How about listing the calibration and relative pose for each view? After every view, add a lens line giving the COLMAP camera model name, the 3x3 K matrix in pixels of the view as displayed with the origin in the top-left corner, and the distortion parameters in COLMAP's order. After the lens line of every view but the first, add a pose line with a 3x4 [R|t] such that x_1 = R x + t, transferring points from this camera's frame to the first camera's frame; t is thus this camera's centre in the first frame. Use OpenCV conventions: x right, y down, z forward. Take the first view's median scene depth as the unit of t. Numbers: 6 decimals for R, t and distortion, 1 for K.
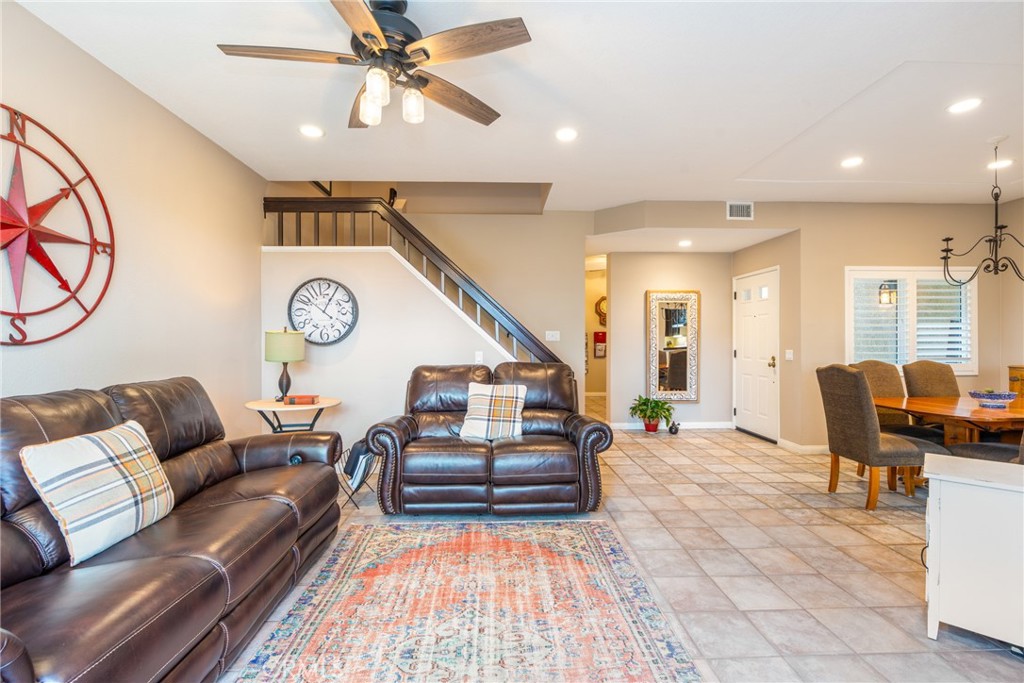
lens RADIAL K [[463.4, 0, 511.9], [0, 463.4, 342.6], [0, 0, 1]] dist [-0.005685, 0.001557]
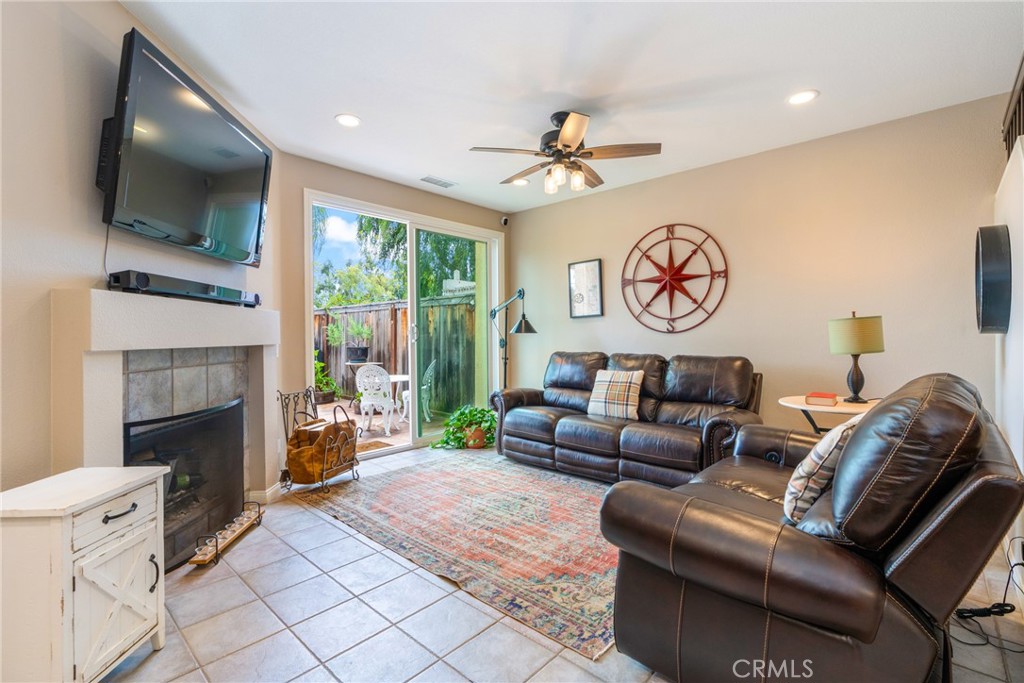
lens RADIAL K [[463.4, 0, 510.0], [0, 463.4, 340.2], [0, 0, 1]] dist [-0.005685, 0.001557]
pose [[-0.707146, 0.009558, -0.707003, 0.569384], [-0.001985, 0.999878, 0.015503, 0.004364], [0.707065, 0.012366, -0.707041, 1.147399]]
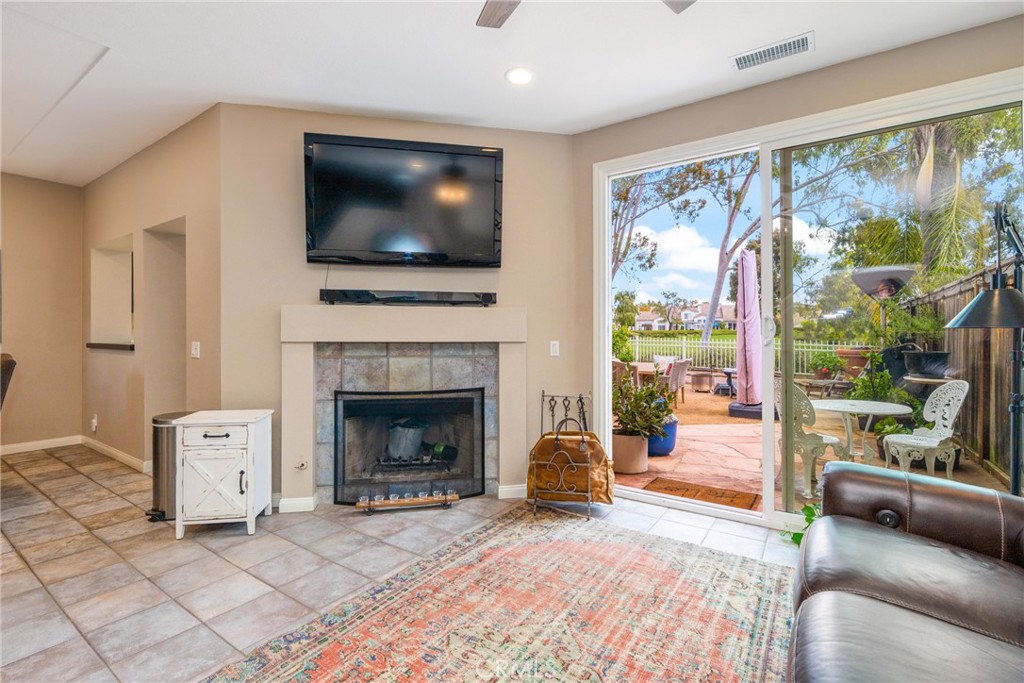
lens RADIAL K [[463.4, 0, 510.3], [0, 463.4, 333.5], [0, 0, 1]] dist [-0.005685, 0.001557]
pose [[-0.799789, -0.001717, 0.600279, -0.313787], [0.002303, 0.999980, 0.005928, 0.006562], [-0.600277, 0.006124, -0.799769, 0.888462]]
